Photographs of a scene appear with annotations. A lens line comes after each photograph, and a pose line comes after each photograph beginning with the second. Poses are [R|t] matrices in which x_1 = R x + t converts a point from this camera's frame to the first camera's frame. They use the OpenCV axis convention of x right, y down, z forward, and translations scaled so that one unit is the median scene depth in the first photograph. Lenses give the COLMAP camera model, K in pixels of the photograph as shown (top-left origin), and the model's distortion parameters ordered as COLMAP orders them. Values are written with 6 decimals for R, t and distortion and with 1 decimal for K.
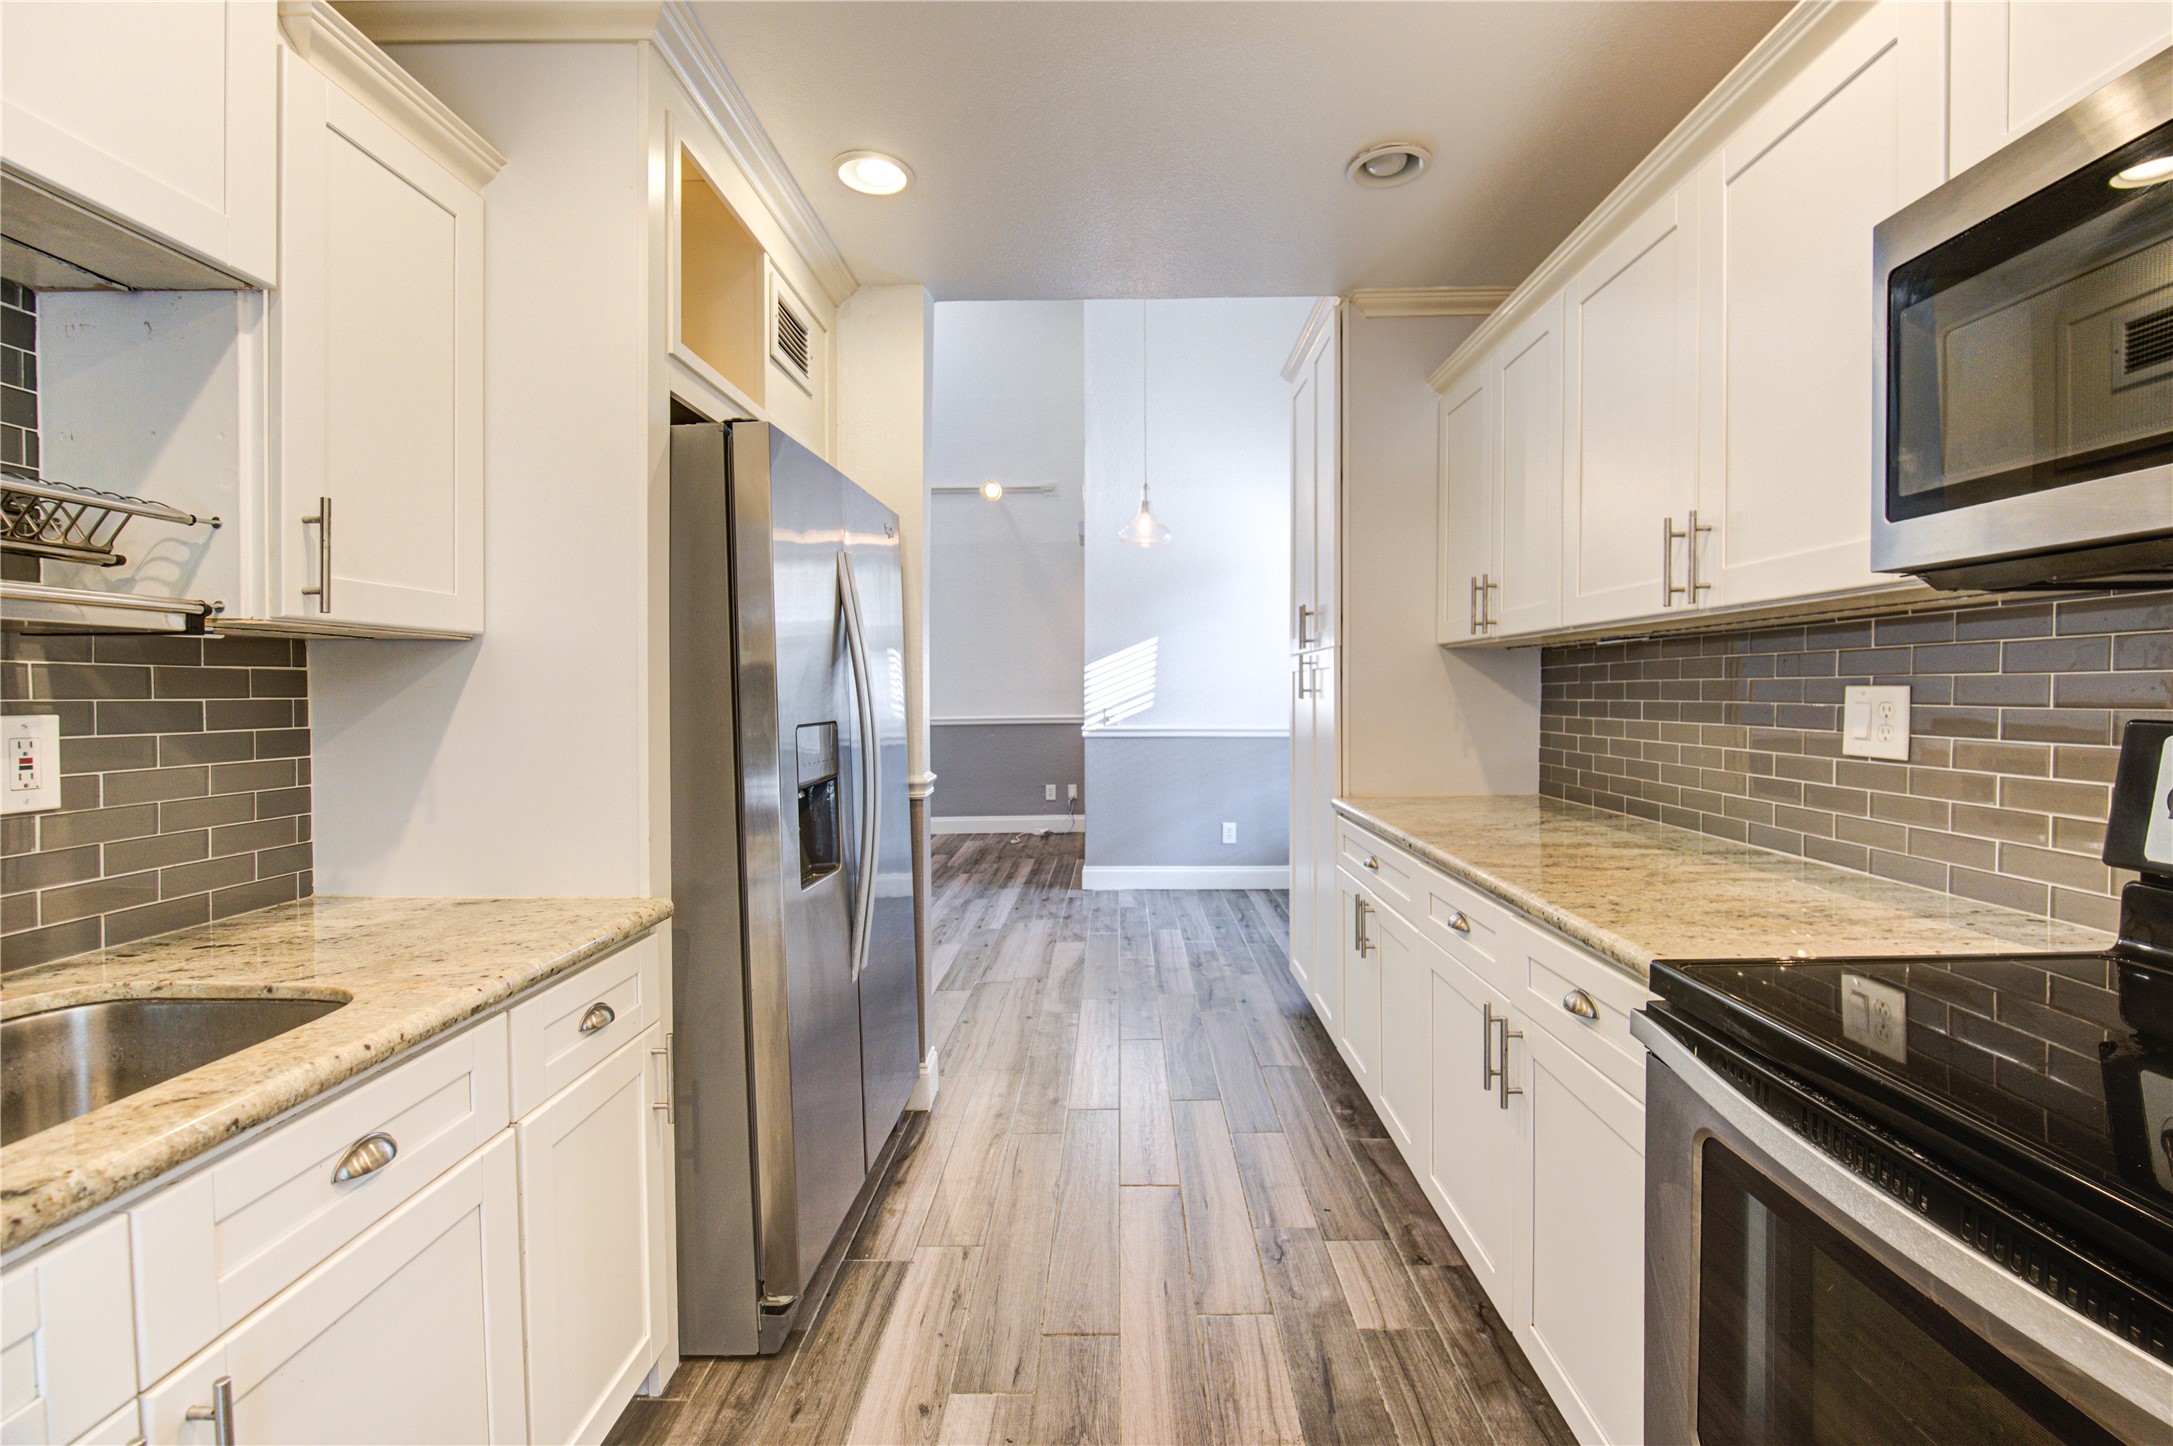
lens RADIAL K [[854.8, 0, 1134.8], [0, 854.8, 709.8], [0, 0, 1]] dist [-0.016090, -0.001110]
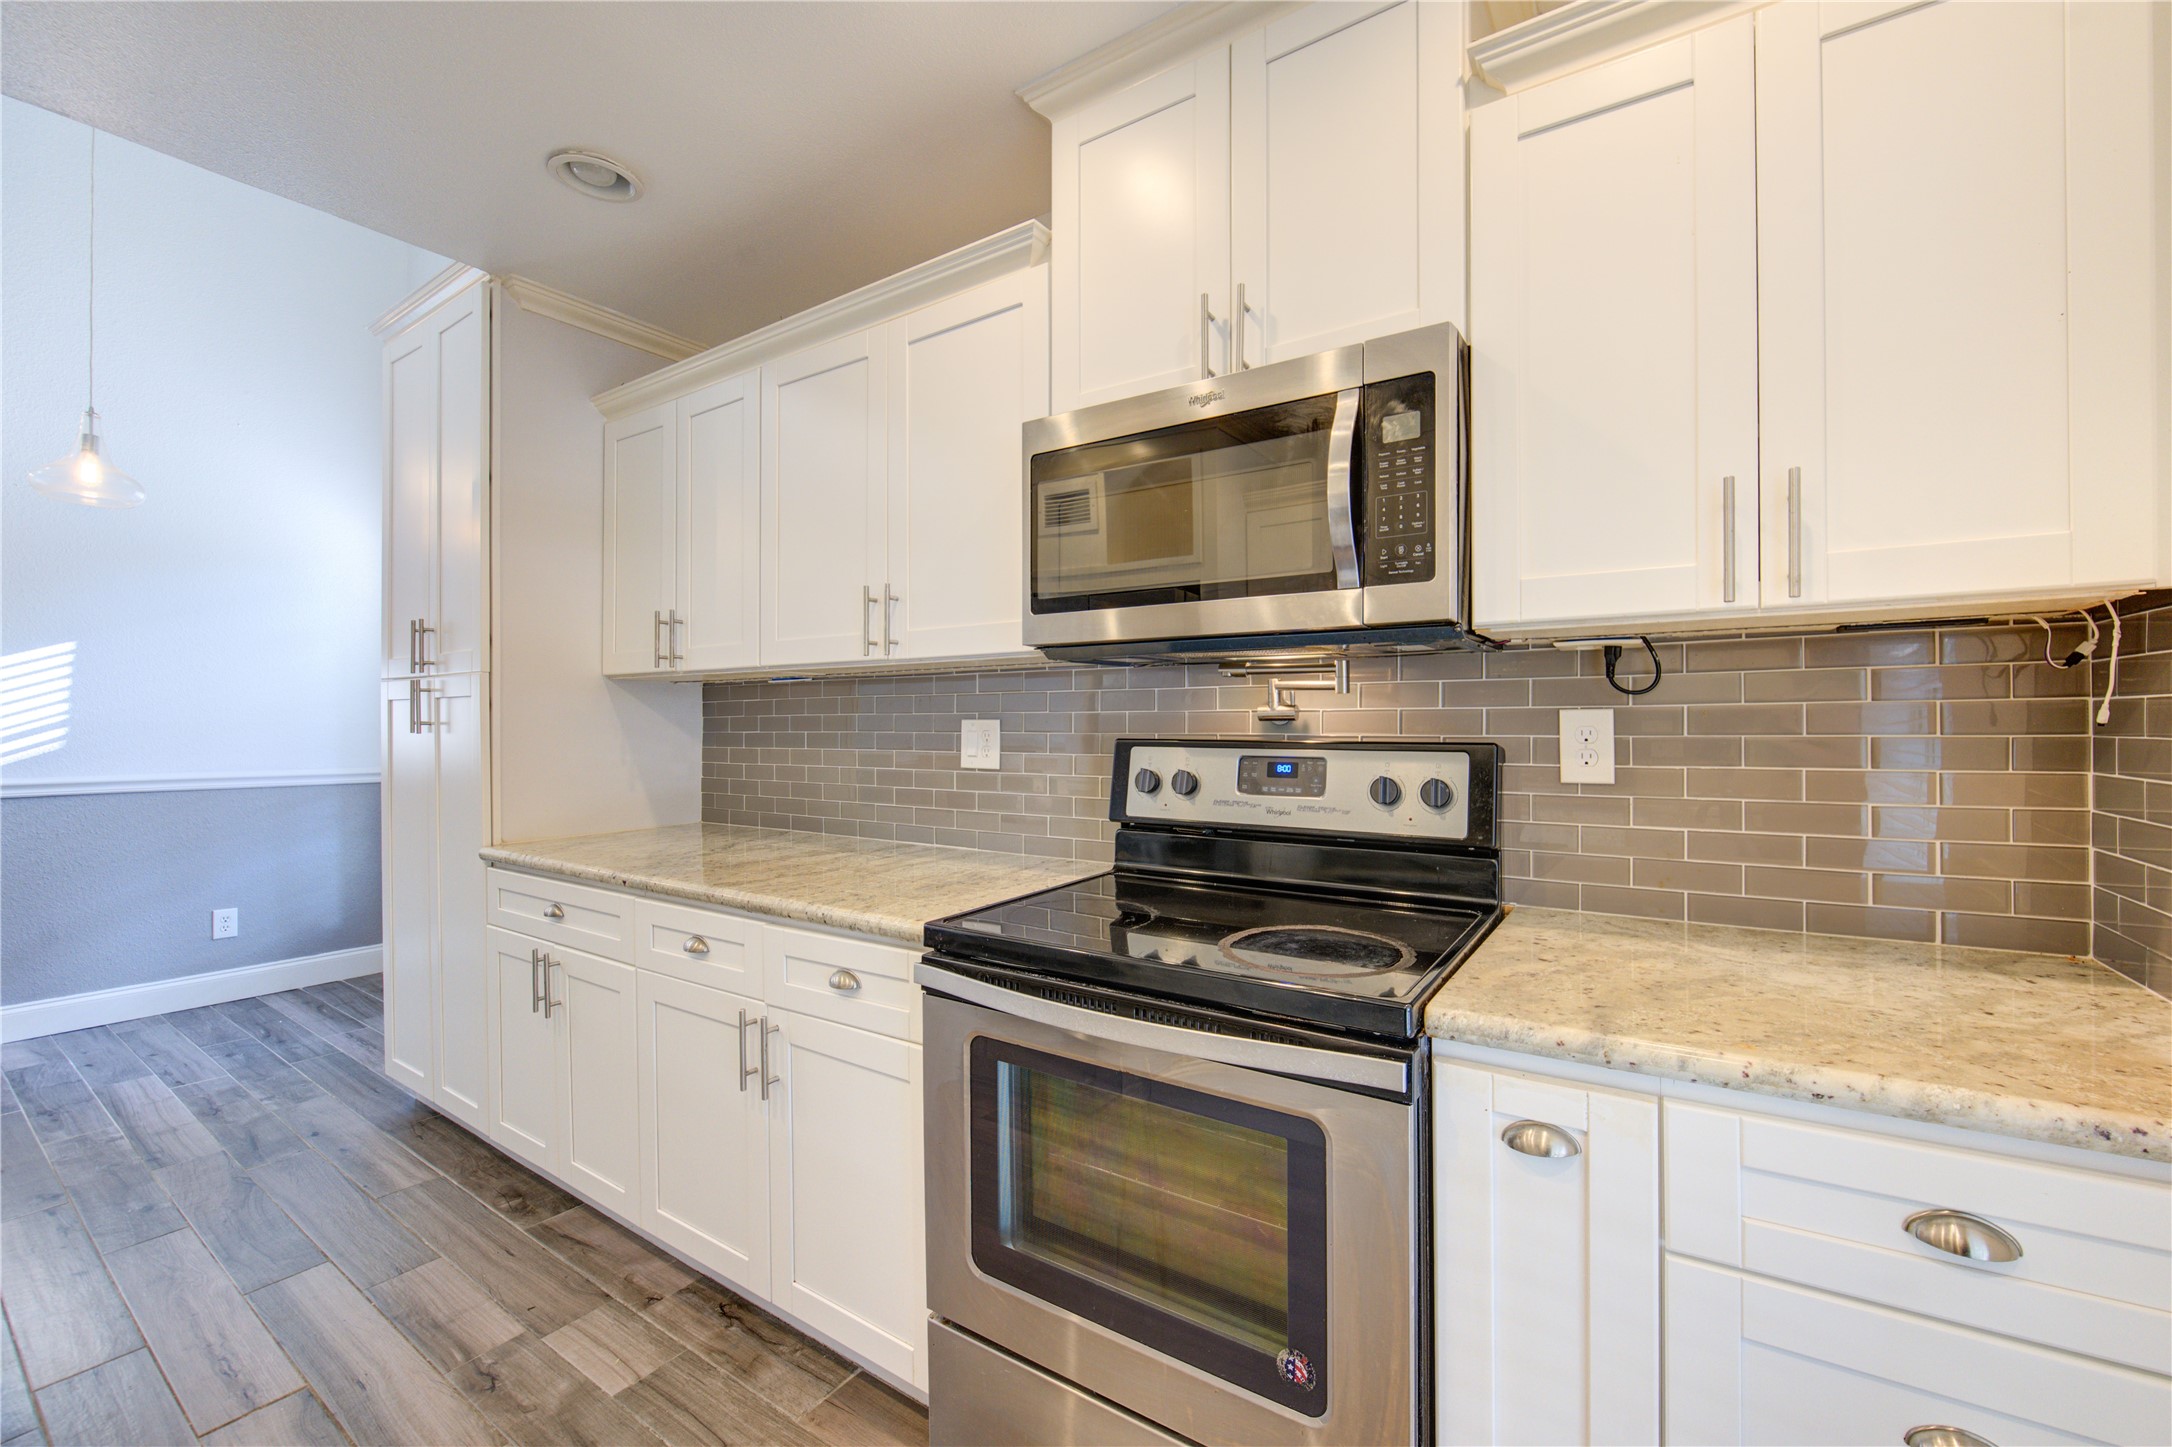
lens RADIAL K [[854.4, 0, 1089.8], [0, 854.4, 729.0], [0, 0, 1]] dist [-0.016090, -0.001110]
pose [[0.555076, -0.002323, 0.831796, -0.161810], [0.018009, 0.999795, -0.009226, 0.003146], [-0.831604, 0.020101, 0.555004, 0.014857]]
